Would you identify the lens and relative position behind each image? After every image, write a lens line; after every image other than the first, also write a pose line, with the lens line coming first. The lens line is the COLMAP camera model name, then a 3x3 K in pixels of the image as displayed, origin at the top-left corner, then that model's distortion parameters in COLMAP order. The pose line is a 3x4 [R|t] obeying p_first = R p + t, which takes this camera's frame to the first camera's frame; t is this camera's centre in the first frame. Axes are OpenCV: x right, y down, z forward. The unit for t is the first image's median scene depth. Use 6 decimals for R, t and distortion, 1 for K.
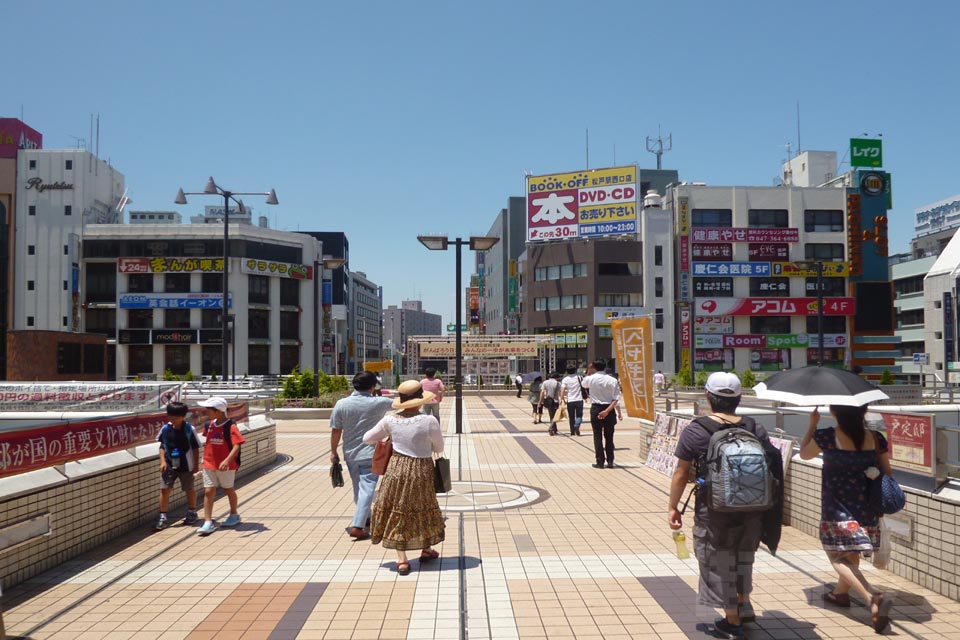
lens RADIAL K [[727.8, 0, 482.3], [0, 727.8, 352.3], [0, 0, 1]] dist [-0.043060, 0.004990]
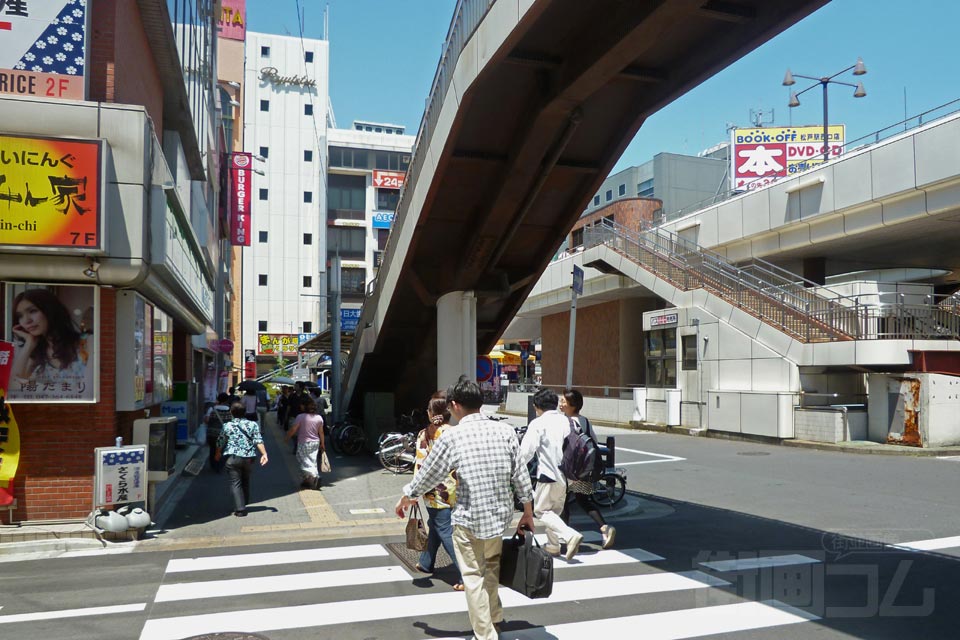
lens RADIAL K [[727.8, 0, 482.3], [0, 727.8, 352.3], [0, 0, 1]] dist [-0.043060, 0.004990]
pose [[0.964731, 0.009272, 0.263075, -0.598840], [-0.007447, 0.999941, -0.007935, 0.094009], [-0.263133, 0.005696, 0.964743, 0.121364]]
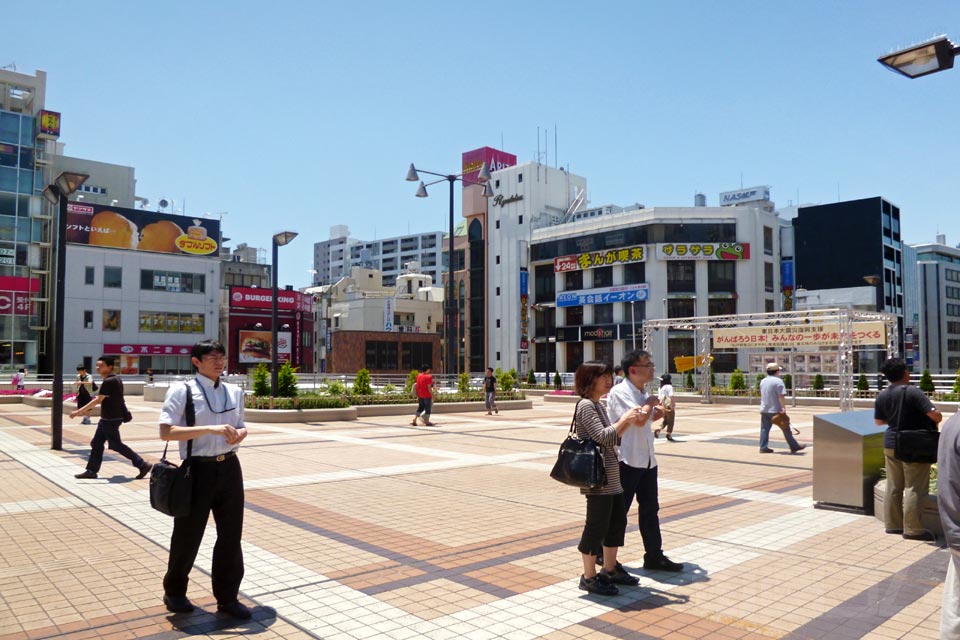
lens RADIAL K [[727.8, 0, 482.3], [0, 727.8, 352.3], [0, 0, 1]] dist [-0.043060, 0.004990]
pose [[0.640730, -0.013297, -0.767651, 0.225629], [0.016182, 0.999862, -0.003813, 0.006179], [0.767596, -0.009979, 0.640857, 0.246267]]
